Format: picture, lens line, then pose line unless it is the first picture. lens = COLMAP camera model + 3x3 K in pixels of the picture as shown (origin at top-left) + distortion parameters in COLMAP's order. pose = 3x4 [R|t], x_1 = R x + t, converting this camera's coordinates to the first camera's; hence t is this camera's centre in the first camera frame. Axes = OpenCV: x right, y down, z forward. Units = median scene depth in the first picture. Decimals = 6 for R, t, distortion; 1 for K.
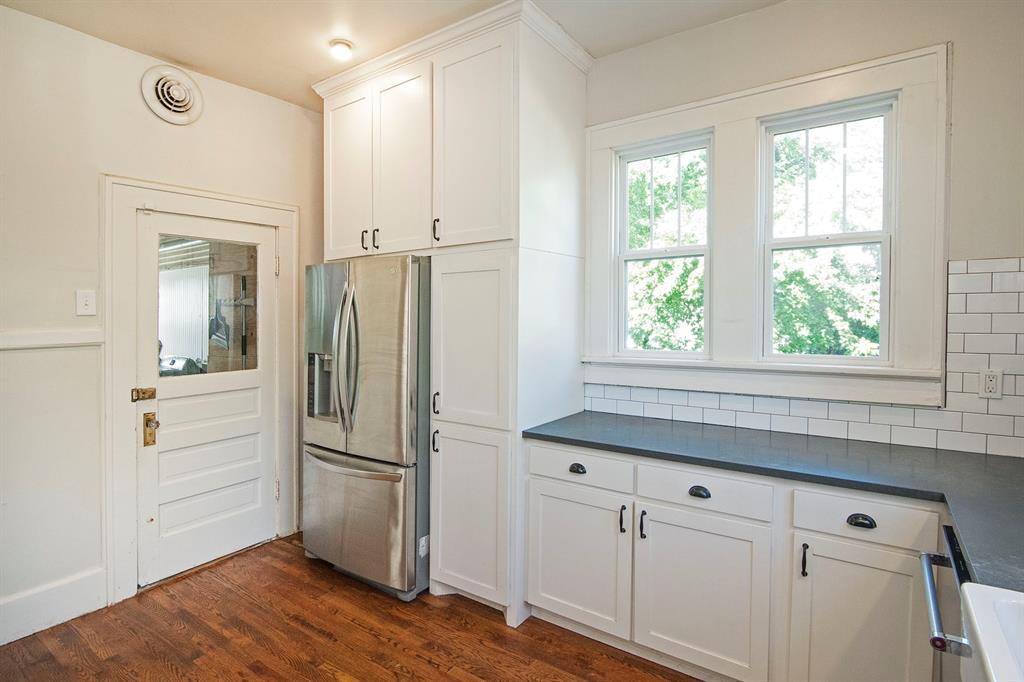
lens RADIAL K [[511.7, 0, 515.2], [0, 511.7, 329.2], [0, 0, 1]] dist [-0.014348, -0.000249]
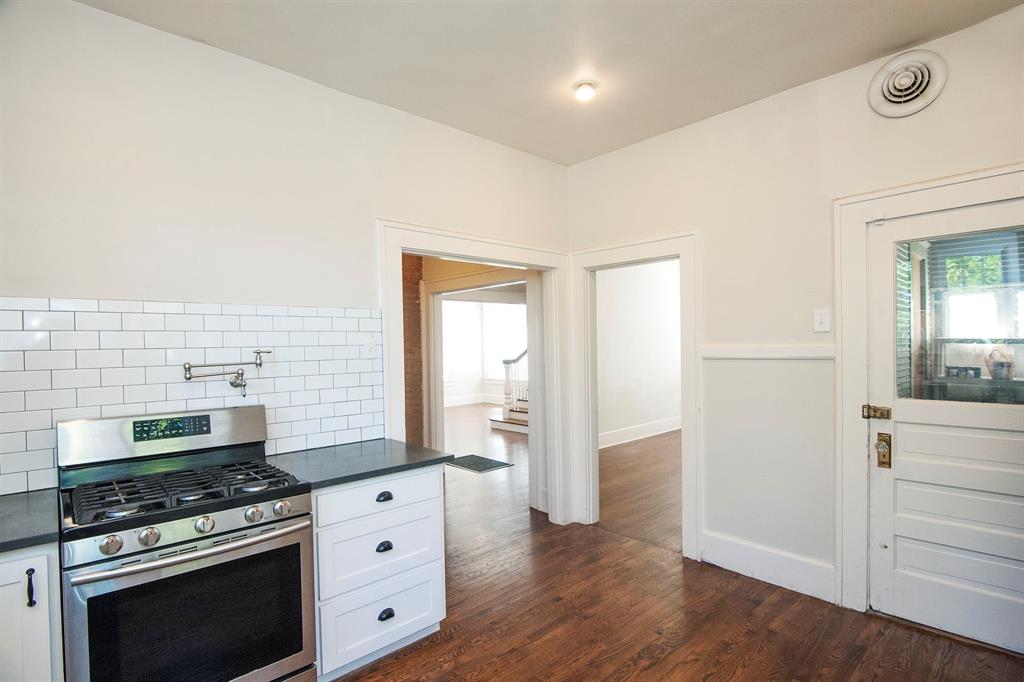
lens RADIAL K [[511.7, 0, 513.1], [0, 511.7, 336.8], [0, 0, 1]] dist [-0.014348, -0.000249]
pose [[-0.216563, 0.002418, -0.976266, 0.363623], [-0.003469, 0.999989, 0.003246, -0.016564], [0.976262, 0.004089, -0.216552, 0.533648]]
